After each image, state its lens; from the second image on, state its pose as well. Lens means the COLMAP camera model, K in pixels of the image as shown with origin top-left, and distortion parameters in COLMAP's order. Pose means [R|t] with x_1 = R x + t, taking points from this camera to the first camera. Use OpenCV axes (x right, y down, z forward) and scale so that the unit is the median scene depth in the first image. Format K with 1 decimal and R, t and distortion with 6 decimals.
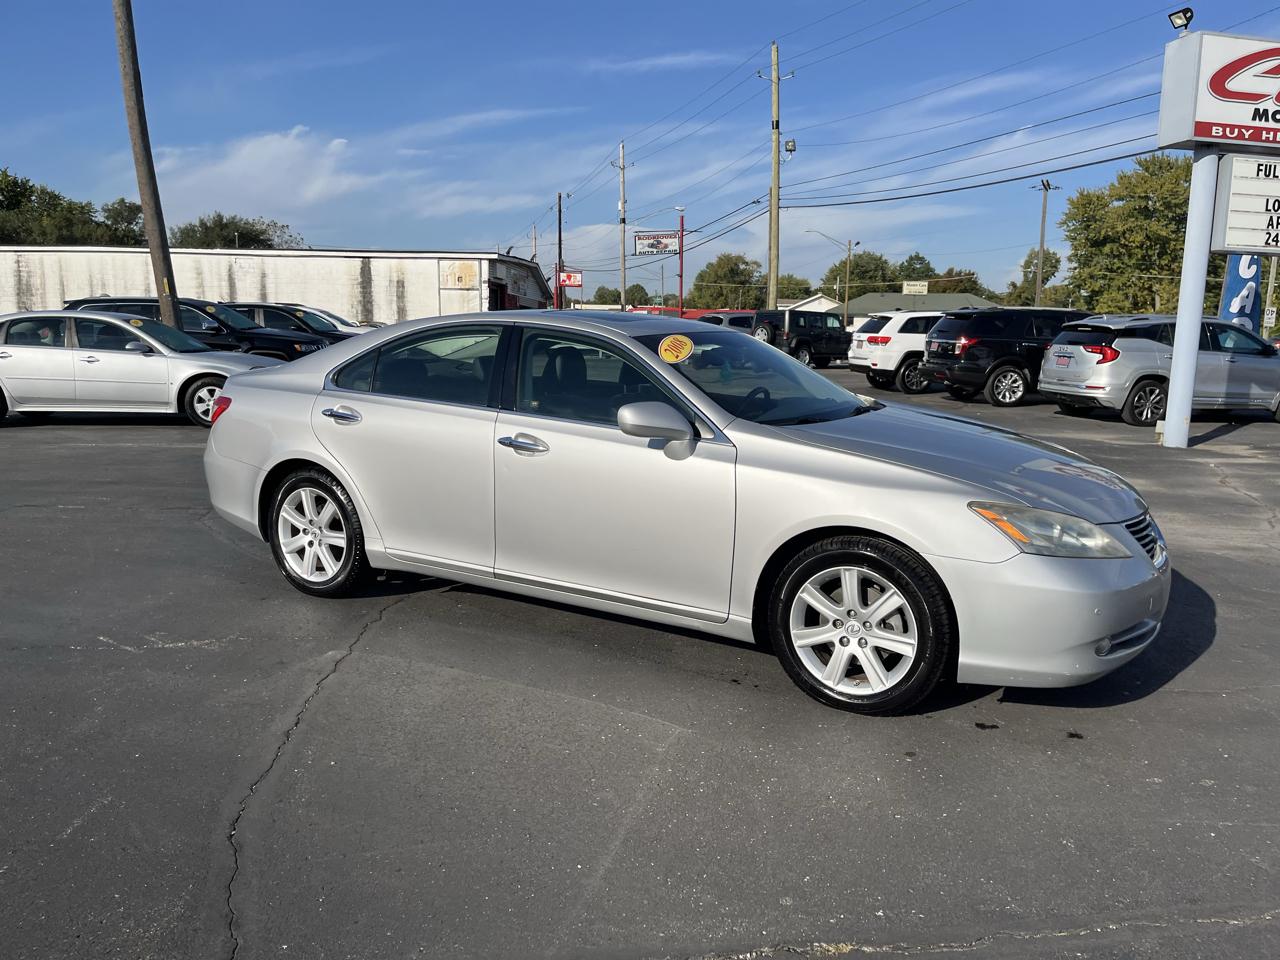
lens RADIAL K [[977.4, 0, 651.4], [0, 977.4, 490.8], [0, 0, 1]] dist [0.066909, -0.086528]
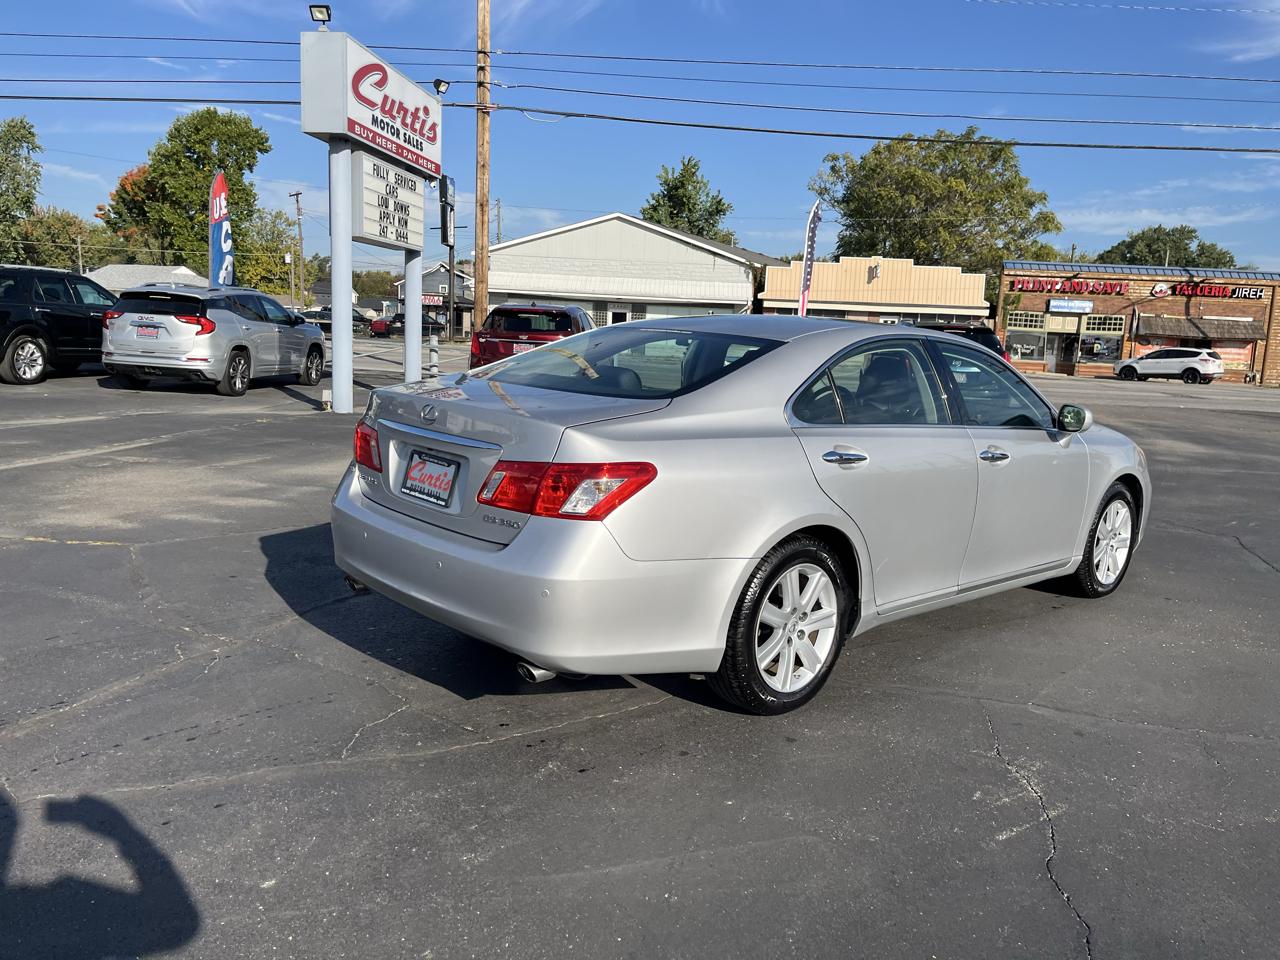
lens RADIAL K [[977.4, 0, 653.4], [0, 977.4, 473.3], [0, 0, 1]] dist [0.066909, -0.086528]
pose [[0.291806, -0.148304, 0.944910, -0.252900], [0.119630, 0.985808, 0.117779, -0.040174], [-0.948967, 0.078671, 0.305407, 0.210669]]
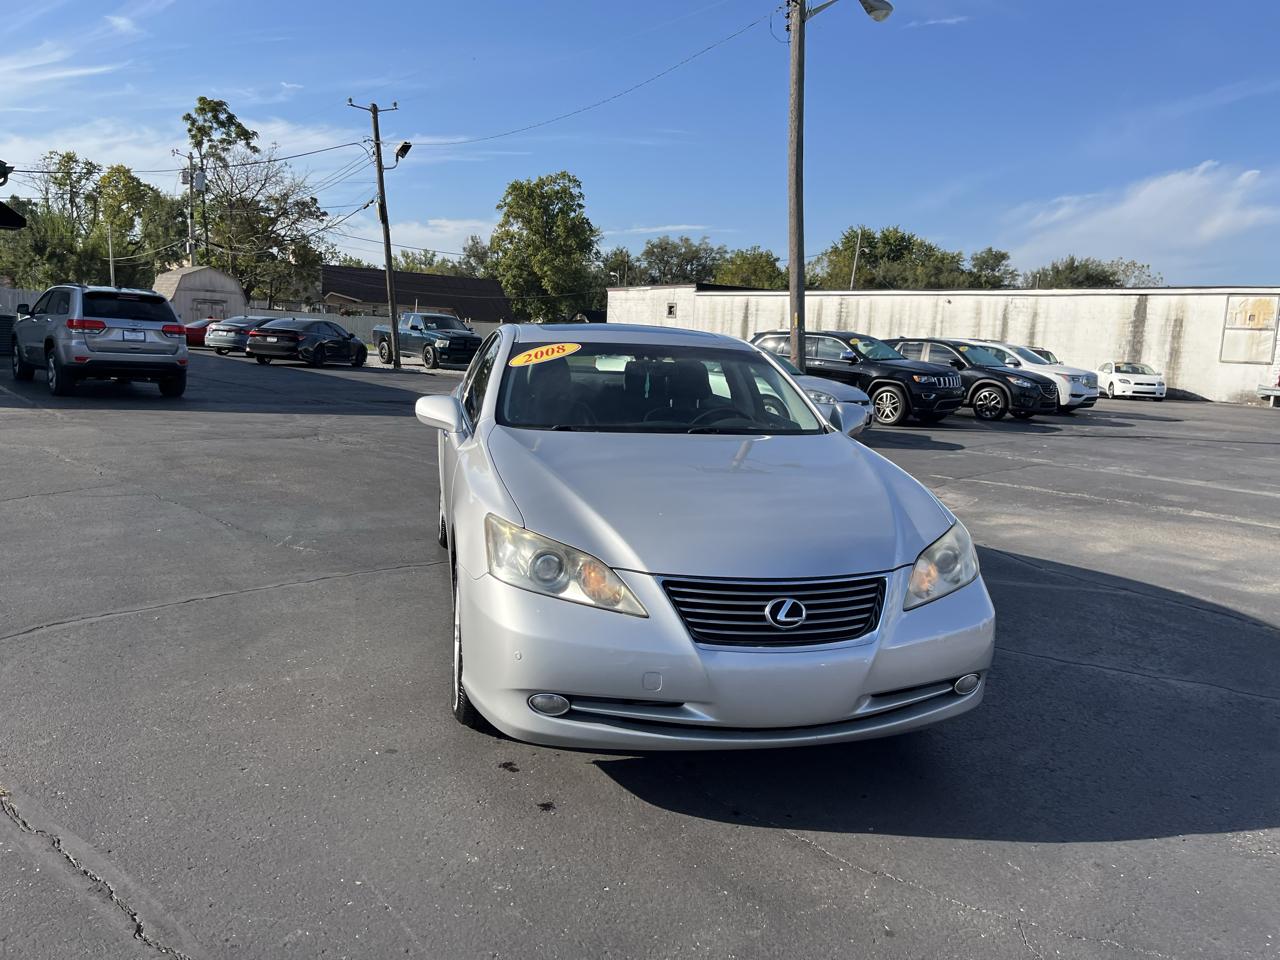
lens RADIAL K [[977.4, 0, 649.7], [0, 977.4, 477.2], [0, 0, 1]] dist [0.066909, -0.086528]
pose [[0.676304, 0.121547, -0.726525, 0.183290], [-0.161269, 0.986797, 0.014969, -0.010234], [0.718752, 0.107043, 0.686977, 0.076808]]
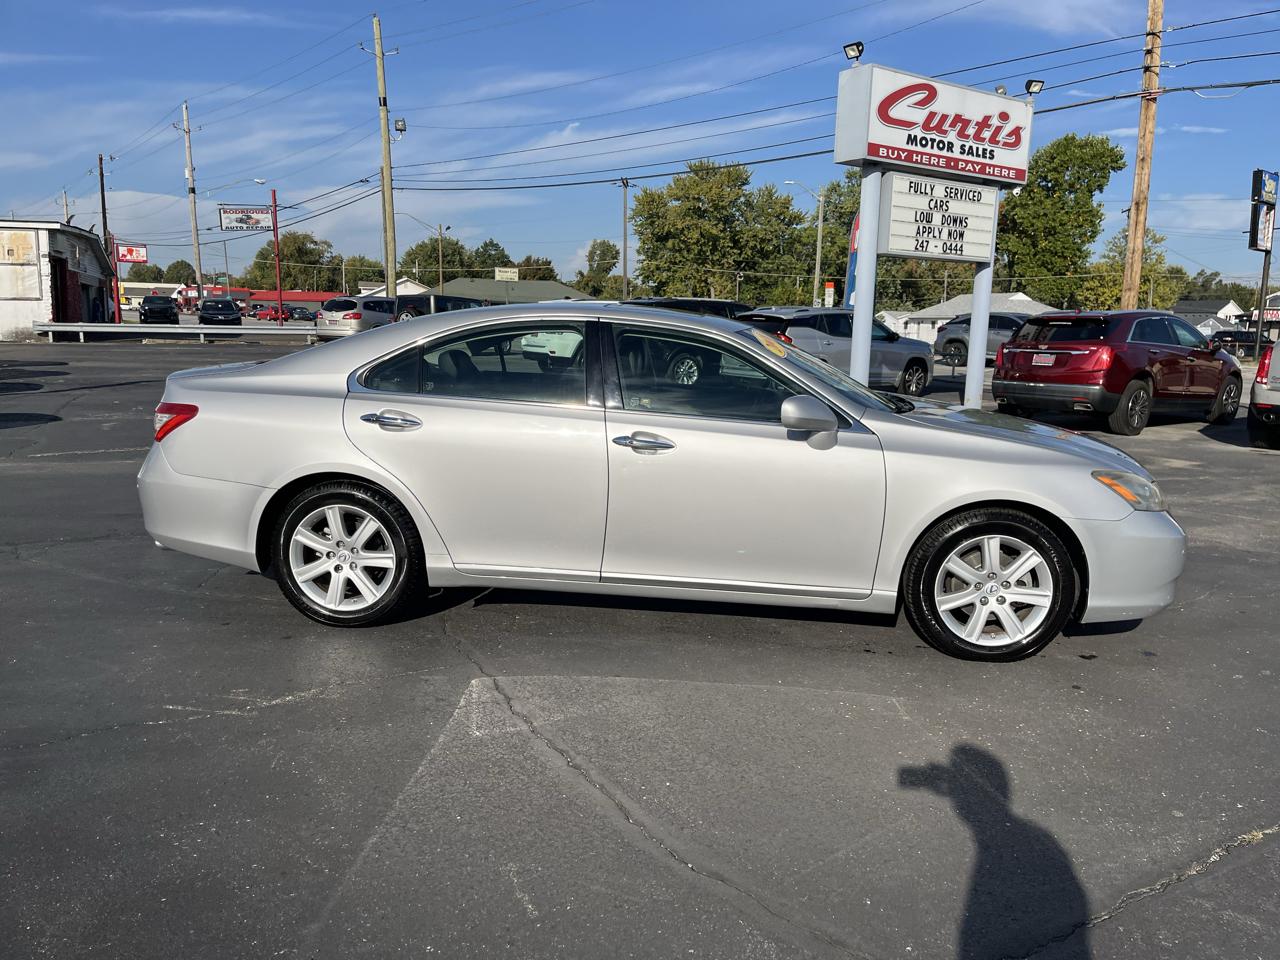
lens RADIAL K [[977.4, 0, 651.6], [0, 977.4, 490.7], [0, 0, 1]] dist [0.066909, -0.086528]
pose [[0.910029, -0.069252, 0.408718, -0.108564], [0.063072, 0.997599, 0.028597, -0.005514], [-0.409717, -0.000245, 0.912212, 0.020843]]
